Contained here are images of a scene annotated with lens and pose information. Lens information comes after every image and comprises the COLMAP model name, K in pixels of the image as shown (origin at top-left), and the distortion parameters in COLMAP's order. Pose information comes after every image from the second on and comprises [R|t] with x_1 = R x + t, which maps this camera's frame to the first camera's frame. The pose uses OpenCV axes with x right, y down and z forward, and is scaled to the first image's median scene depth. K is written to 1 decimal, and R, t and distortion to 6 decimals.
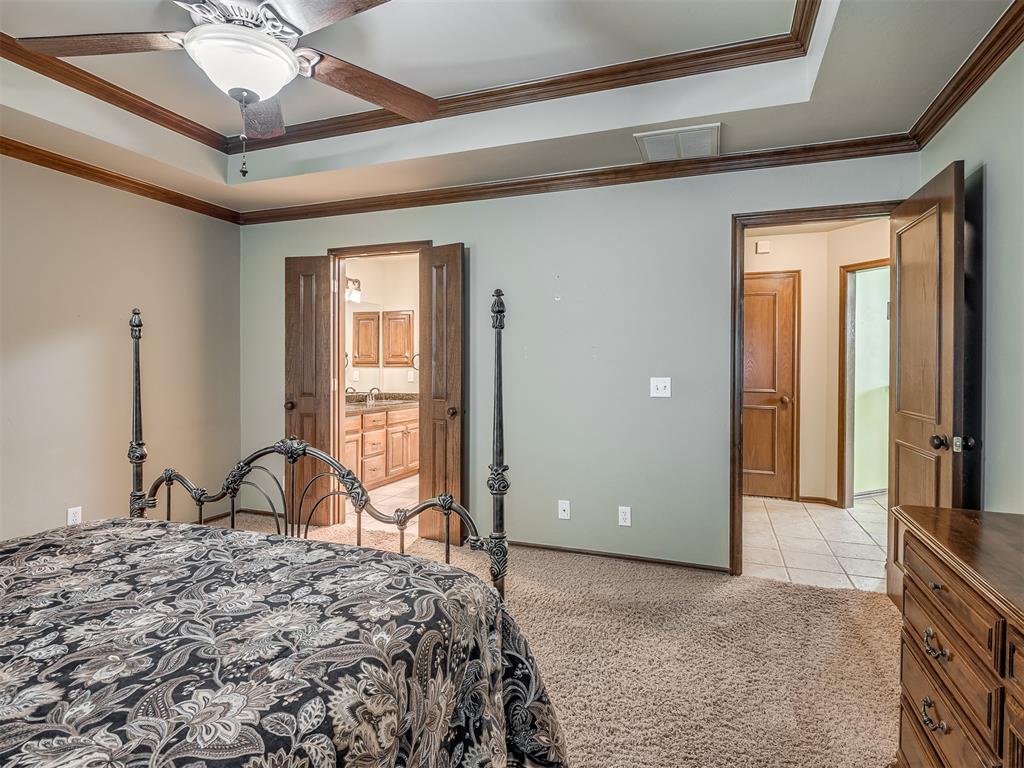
lens RADIAL K [[543.4, 0, 518.9], [0, 543.4, 387.8], [0, 0, 1]] dist [0.001025, -0.001139]
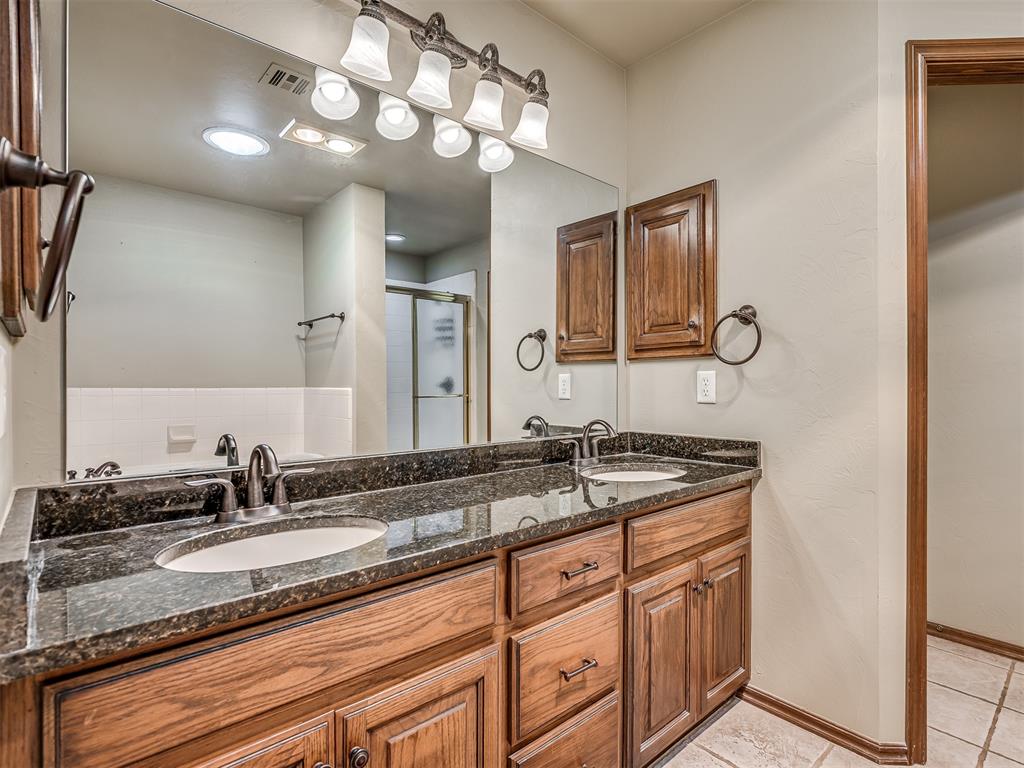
lens RADIAL K [[543.4, 0, 518.9], [0, 543.4, 387.8], [0, 0, 1]] dist [0.001025, -0.001139]
pose [[0.887755, 0.000152, -0.460317, -0.150177], [-0.010460, 0.999748, -0.019844, -0.012217], [0.460198, 0.022431, 0.887533, 0.662041]]
